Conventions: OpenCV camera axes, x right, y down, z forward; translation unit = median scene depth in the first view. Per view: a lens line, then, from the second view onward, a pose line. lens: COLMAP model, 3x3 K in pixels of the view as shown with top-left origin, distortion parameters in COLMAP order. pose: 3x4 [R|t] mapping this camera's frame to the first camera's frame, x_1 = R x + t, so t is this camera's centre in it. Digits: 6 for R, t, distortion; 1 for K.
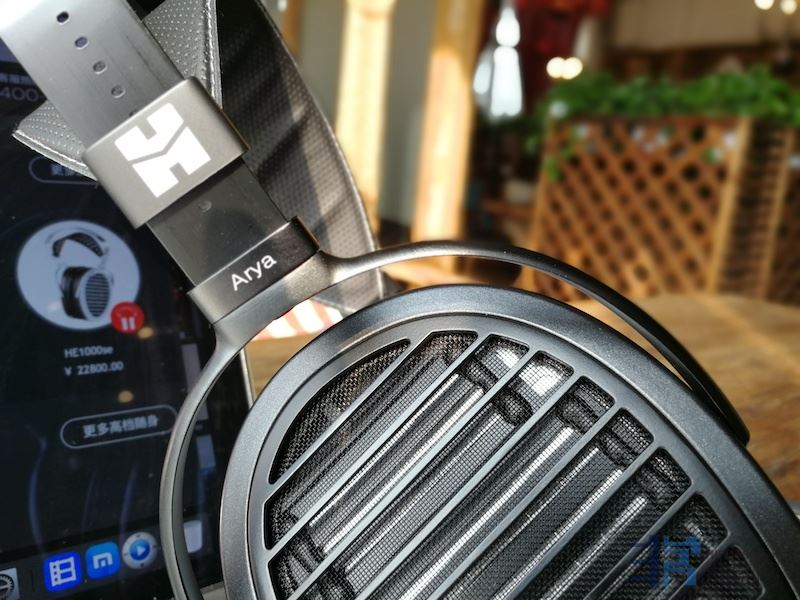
lens RADIAL K [[677.5, 0, 400.0], [0, 677.5, 300.0], [0, 0, 1]] dist [-0.012503, -0.010663]
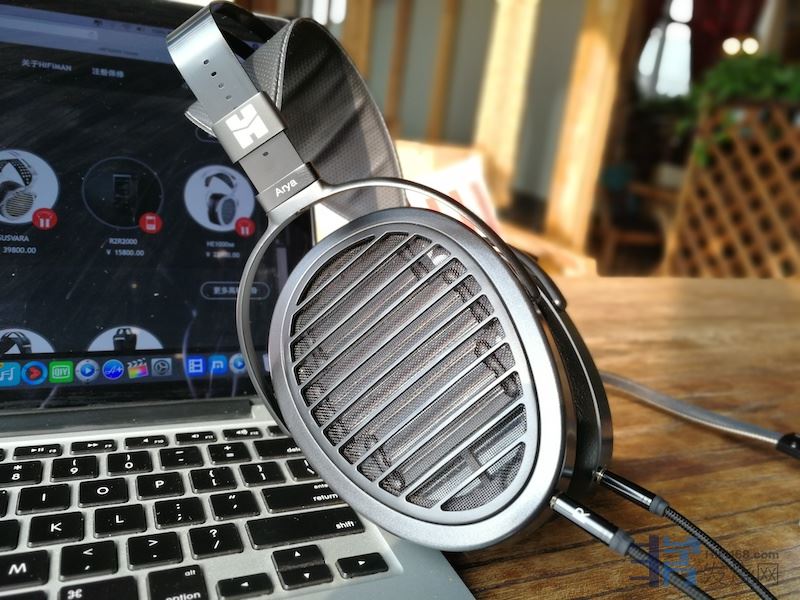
lens RADIAL K [[674.1, 0, 400.0], [0, 674.1, 300.0], [0, 0, 1]] dist [-0.004034, 0.002558]
pose [[0.972647, 0.090055, -0.214122, 0.331948], [-0.082340, 0.995601, 0.044701, 0.100217], [0.217206, -0.025847, 0.975783, -0.520703]]
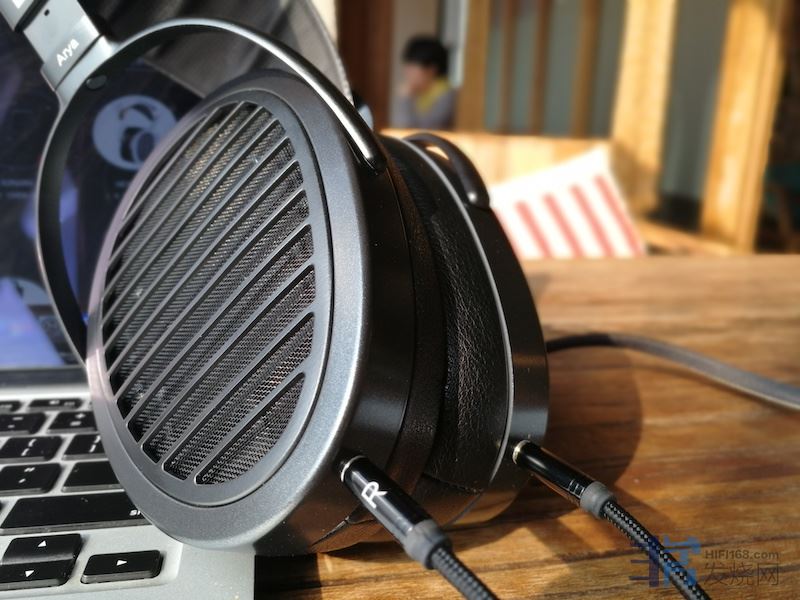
lens RADIAL K [[677.5, 0, 400.0], [0, 677.5, 300.0], [0, 0, 1]] dist [-0.012503, -0.010663]
pose [[0.893578, 0.049304, -0.446192, 0.664294], [-0.046880, 0.998765, 0.016479, 0.261996], [0.446453, 0.006192, 0.894786, -0.012391]]
